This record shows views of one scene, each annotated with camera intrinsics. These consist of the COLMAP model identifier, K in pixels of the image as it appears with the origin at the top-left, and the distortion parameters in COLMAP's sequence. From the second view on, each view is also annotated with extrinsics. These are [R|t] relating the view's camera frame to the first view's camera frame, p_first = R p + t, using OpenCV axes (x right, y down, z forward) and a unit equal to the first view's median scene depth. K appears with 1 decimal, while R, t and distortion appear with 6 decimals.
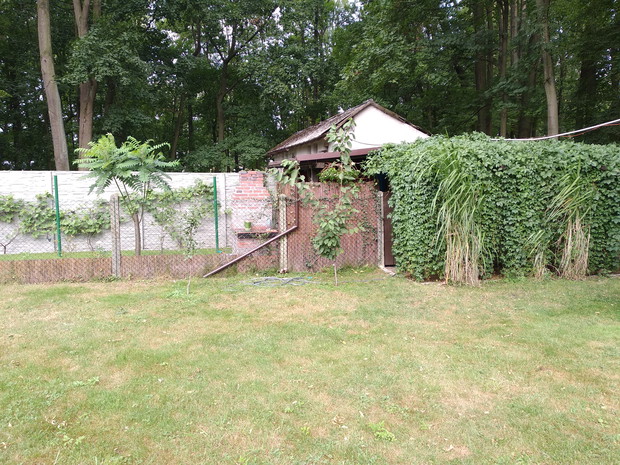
lens RADIAL K [[476.6, 0, 309.9], [0, 476.6, 232.2], [0, 0, 1]] dist [0.049560, -0.066777]
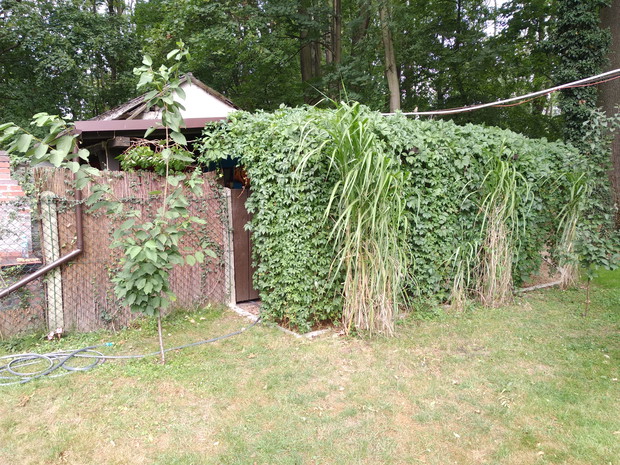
lens RADIAL K [[476.6, 0, 314.1], [0, 476.6, 232.7], [0, 0, 1]] dist [0.049560, -0.066777]
pose [[0.921912, -0.035368, 0.385781, 0.008642], [0.037622, 0.999291, 0.001708, -0.025526], [-0.385568, 0.012939, 0.922589, 0.417112]]
